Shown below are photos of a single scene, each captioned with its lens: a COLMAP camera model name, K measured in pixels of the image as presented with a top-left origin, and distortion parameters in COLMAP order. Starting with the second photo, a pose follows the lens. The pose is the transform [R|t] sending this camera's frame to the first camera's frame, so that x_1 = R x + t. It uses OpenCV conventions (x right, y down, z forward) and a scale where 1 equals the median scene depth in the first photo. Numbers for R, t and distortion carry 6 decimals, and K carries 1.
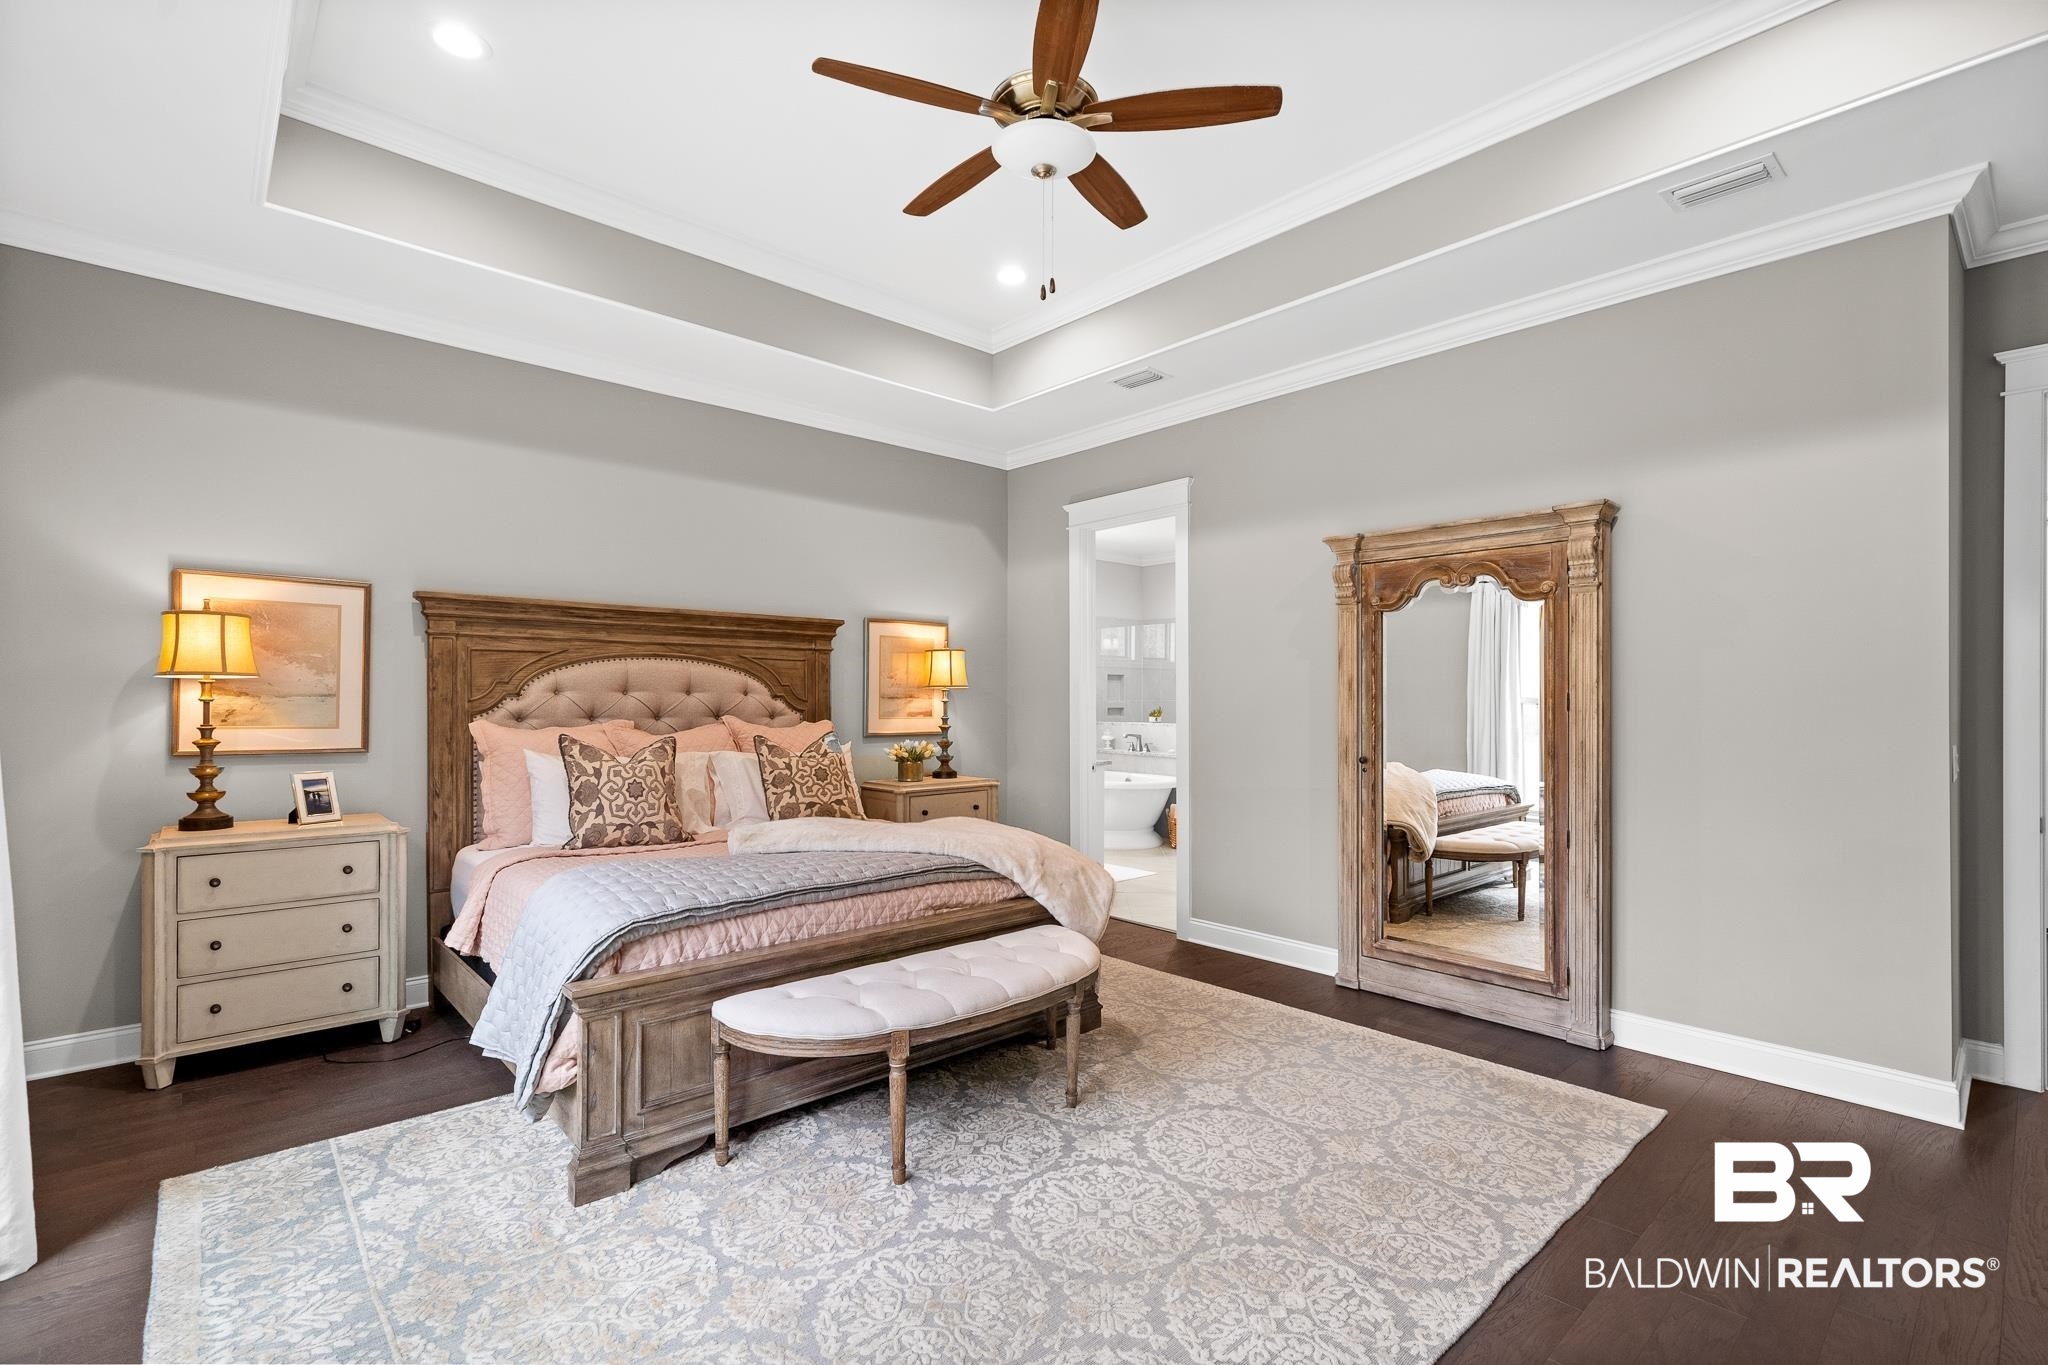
lens RADIAL K [[931.2, 0, 1032.0], [0, 931.2, 689.7], [0, 0, 1]] dist [0.000198, 0.001269]
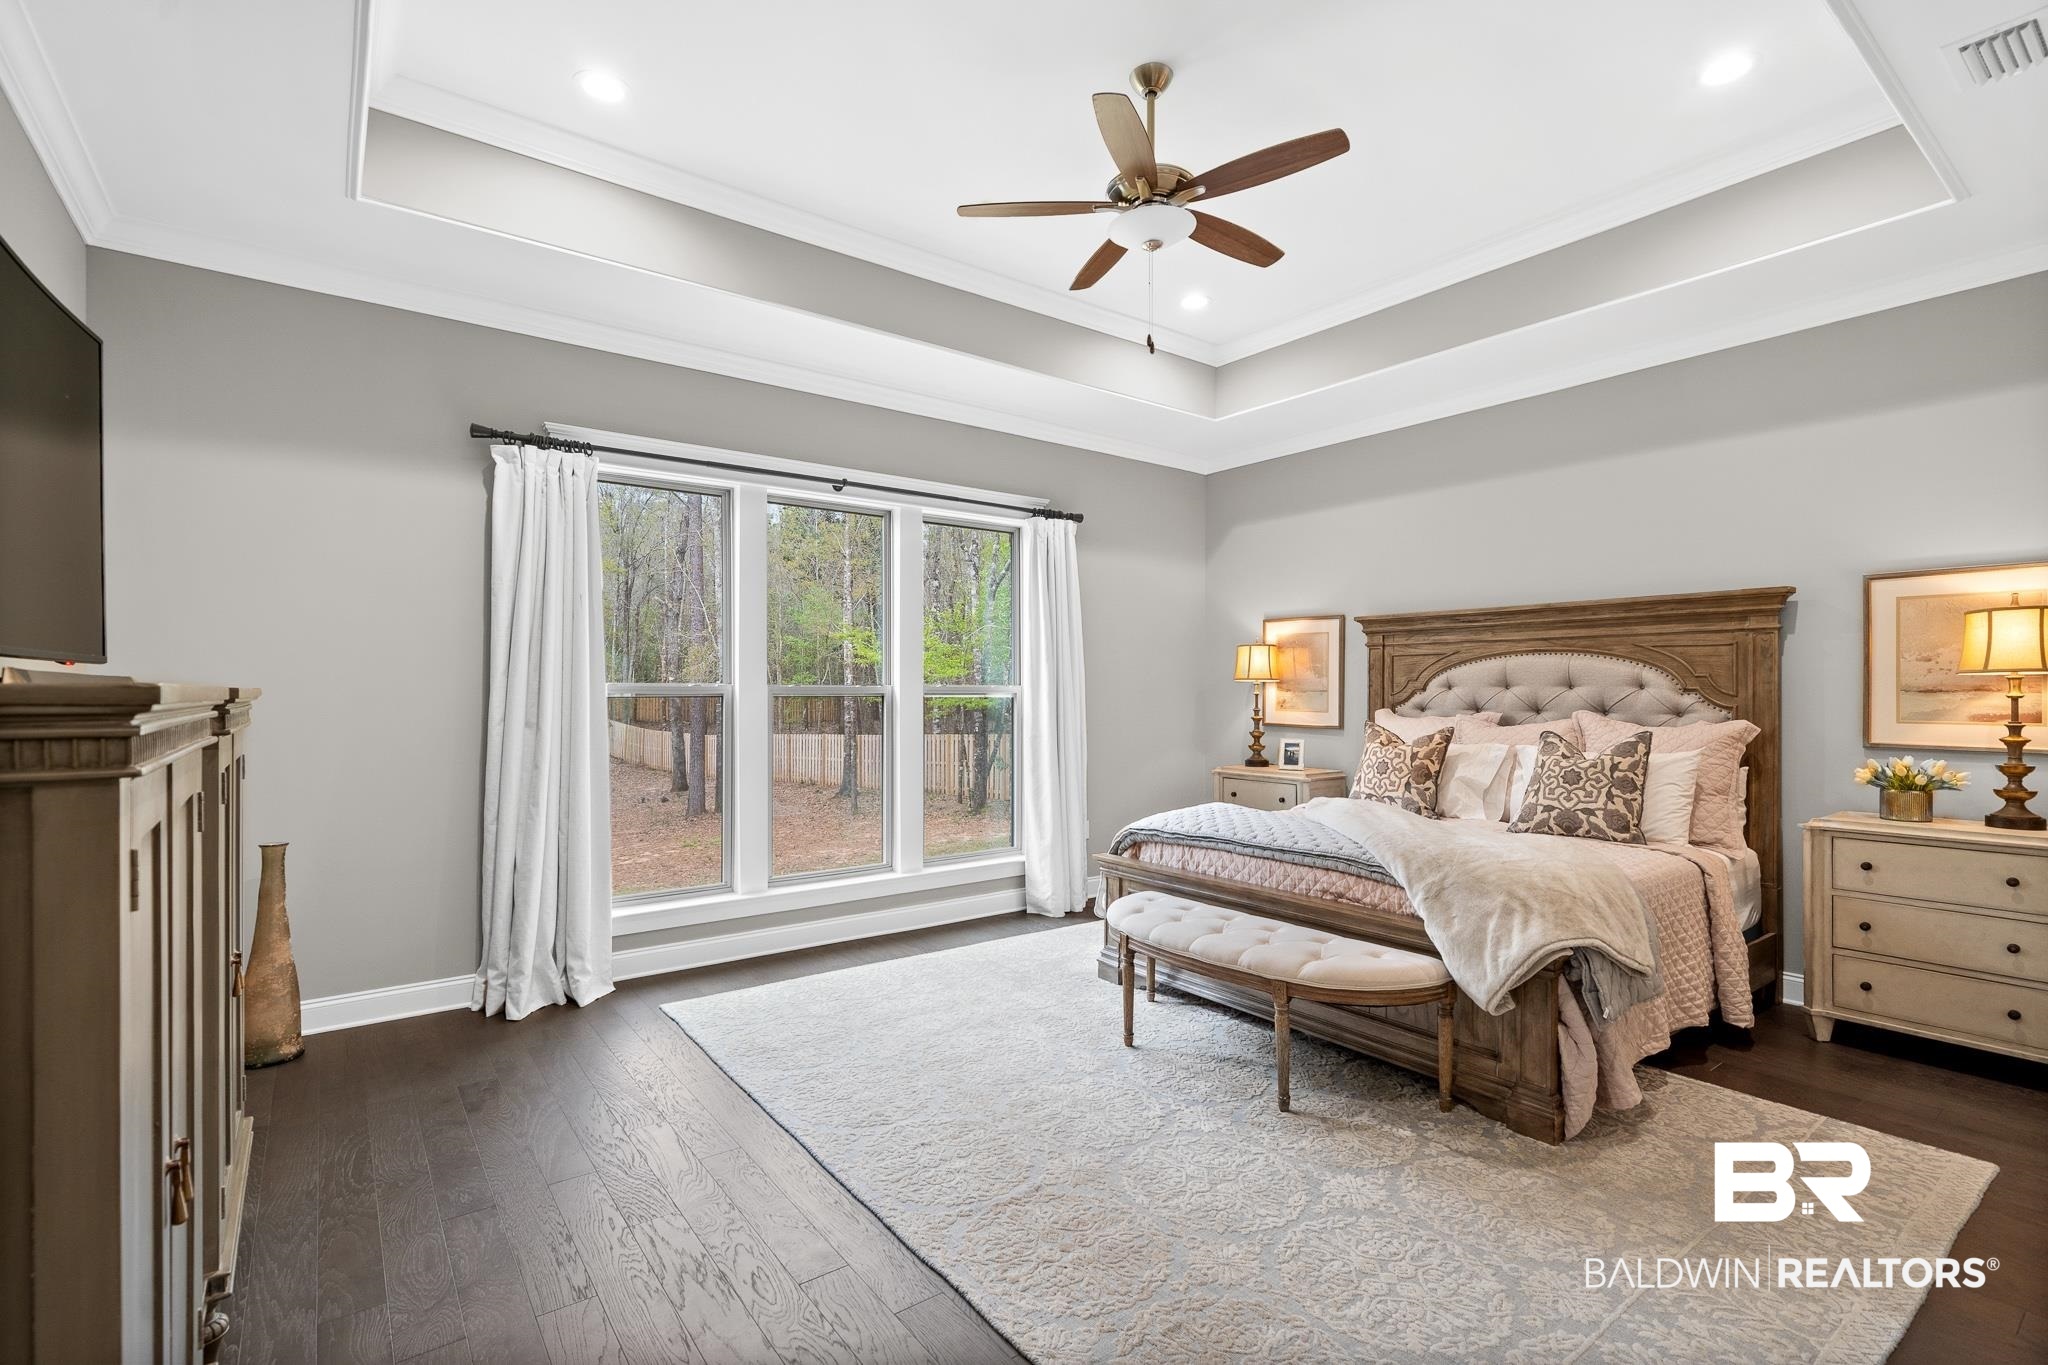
lens RADIAL K [[931.2, 0, 1033.4], [0, 931.2, 689.3], [0, 0, 1]] dist [0.000198, 0.001269]
pose [[-0.092870, -0.003775, -0.995671, 0.722344], [0.011716, 0.999919, -0.004884, 0.004712], [0.995609, -0.012119, -0.092818, 0.576115]]
